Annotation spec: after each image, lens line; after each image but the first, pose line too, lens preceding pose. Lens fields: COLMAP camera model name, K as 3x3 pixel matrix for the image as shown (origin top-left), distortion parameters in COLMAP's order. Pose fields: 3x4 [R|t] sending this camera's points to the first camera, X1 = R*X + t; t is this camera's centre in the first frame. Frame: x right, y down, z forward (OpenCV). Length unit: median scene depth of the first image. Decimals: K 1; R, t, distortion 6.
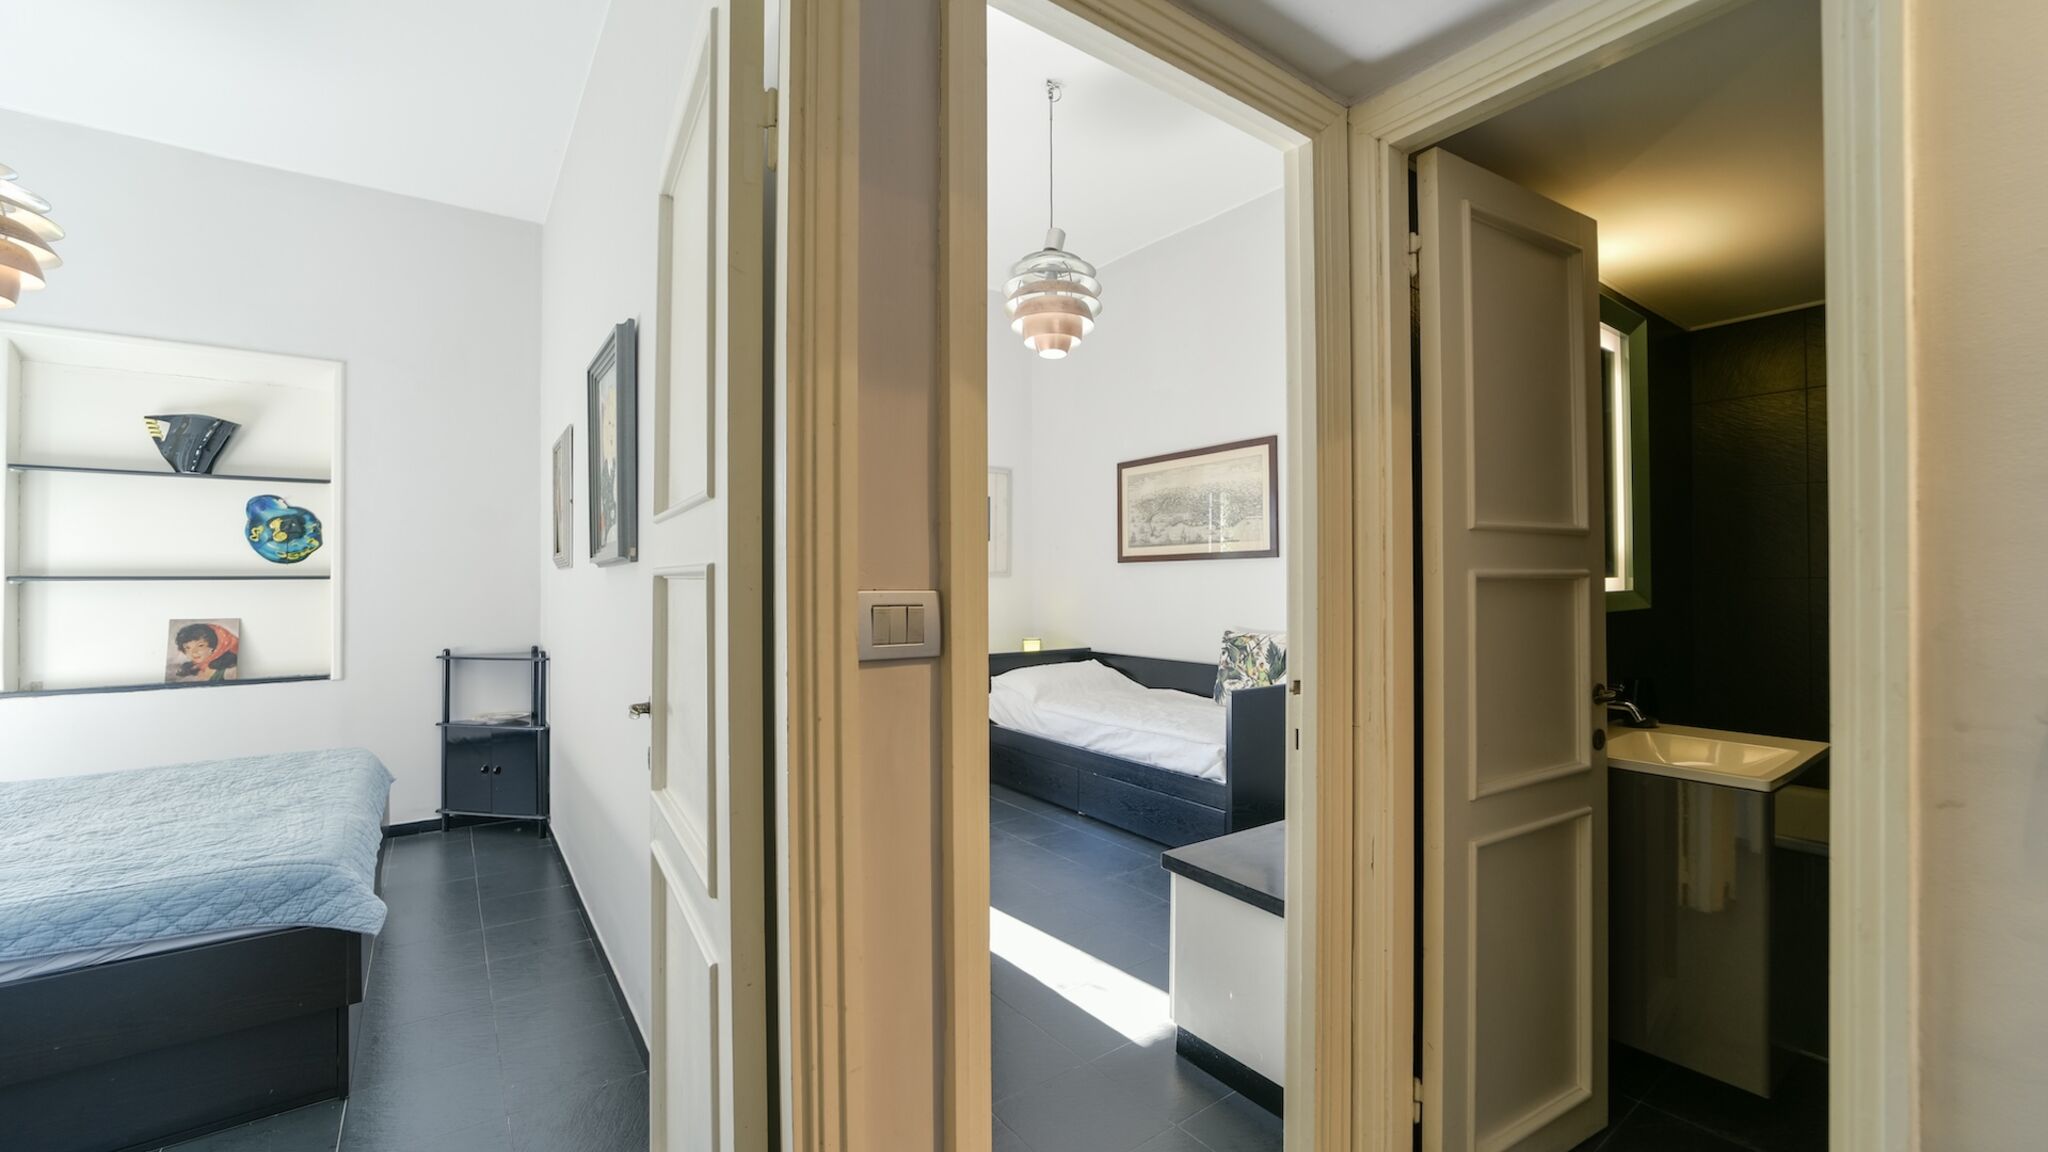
lens RADIAL K [[798.0, 0, 1031.2], [0, 798.0, 571.4], [0, 0, 1]] dist [-0.040069, 0.010519]
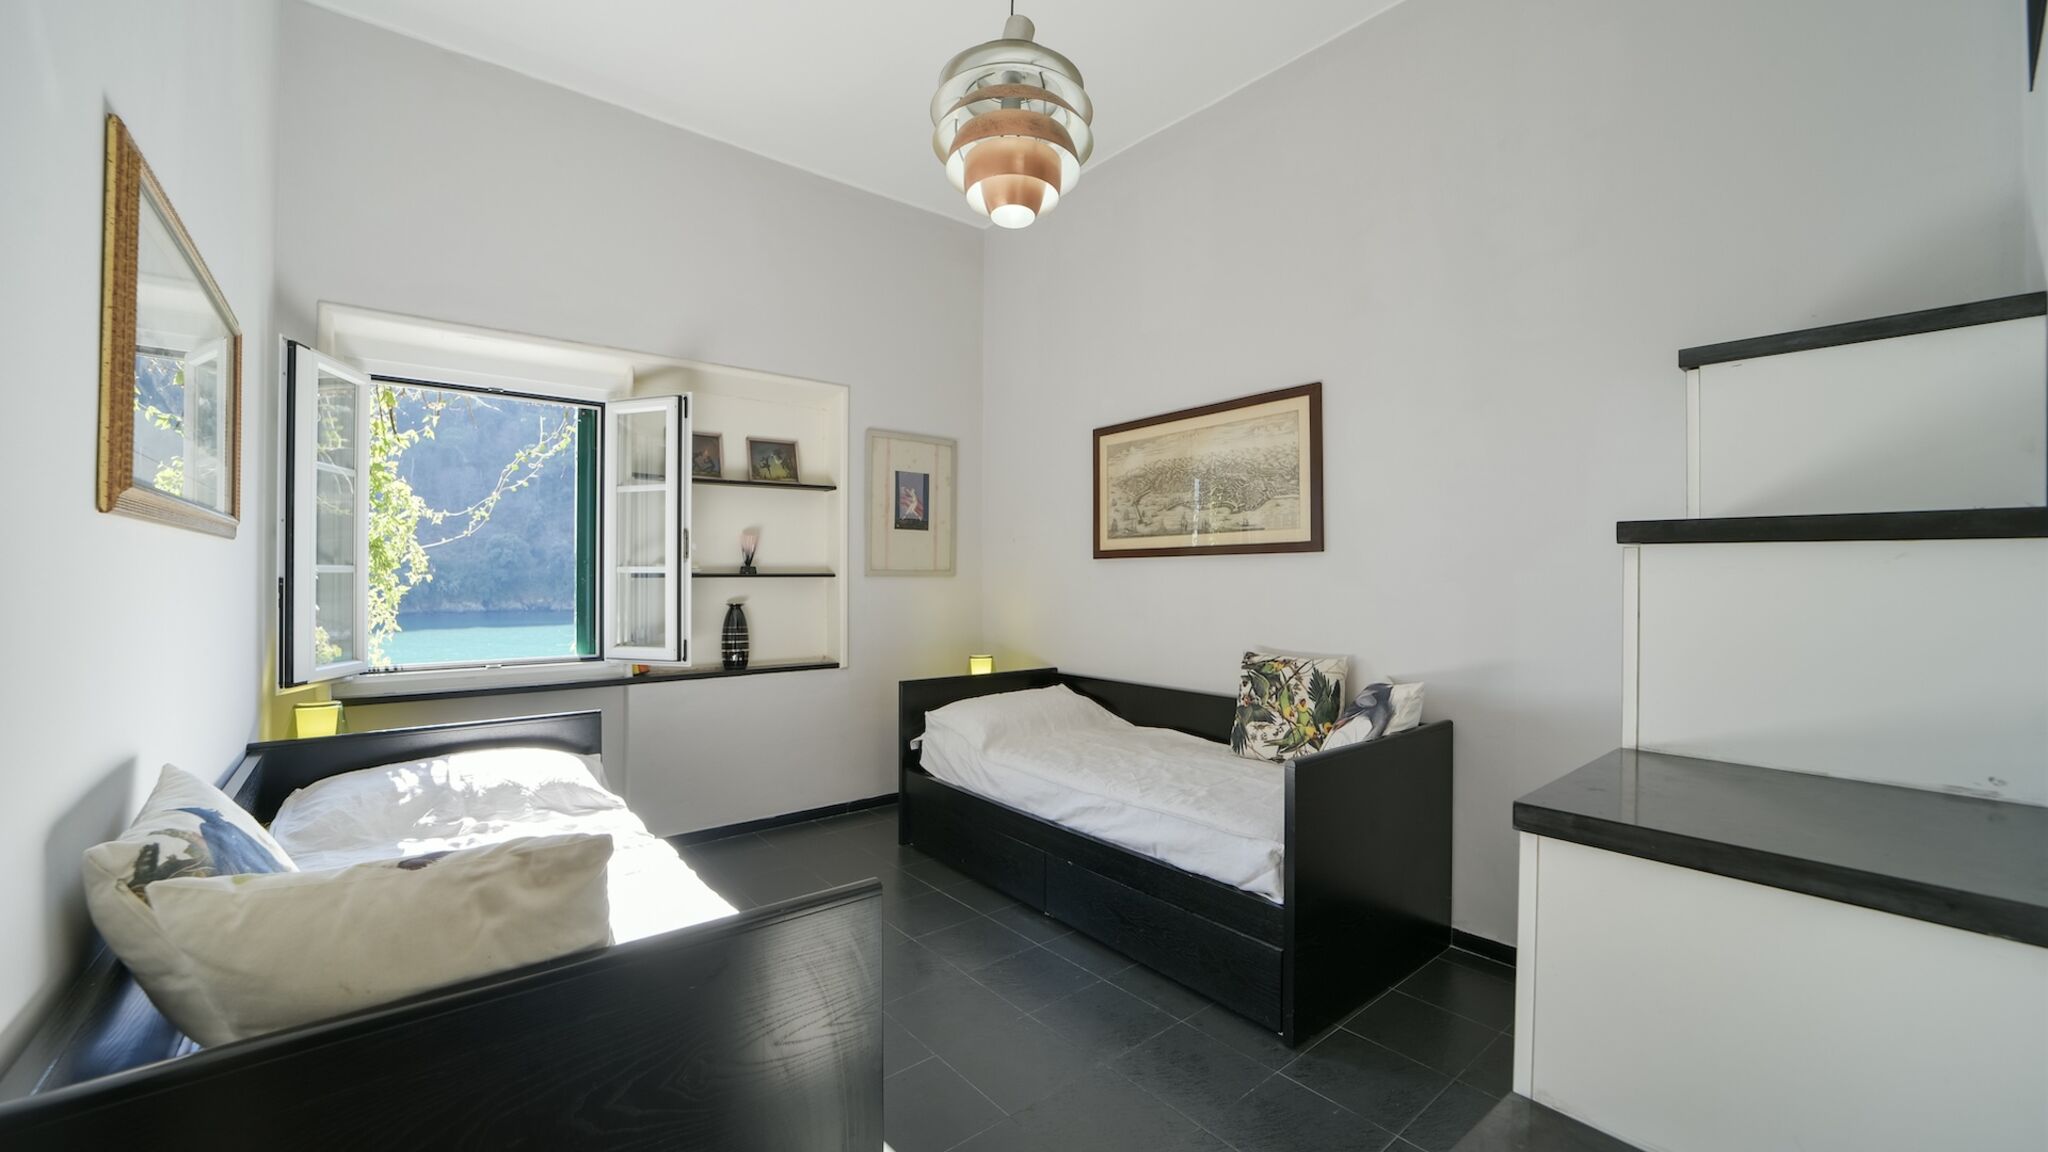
lens RADIAL K [[798.0, 0, 1031.2], [0, 798.0, 571.4], [0, 0, 1]] dist [-0.040069, 0.010519]
pose [[0.998357, 0.004071, 0.057162, 0.005804], [-0.004222, 0.999988, 0.002528, -0.000352], [-0.057151, -0.002765, 0.998362, 0.292328]]
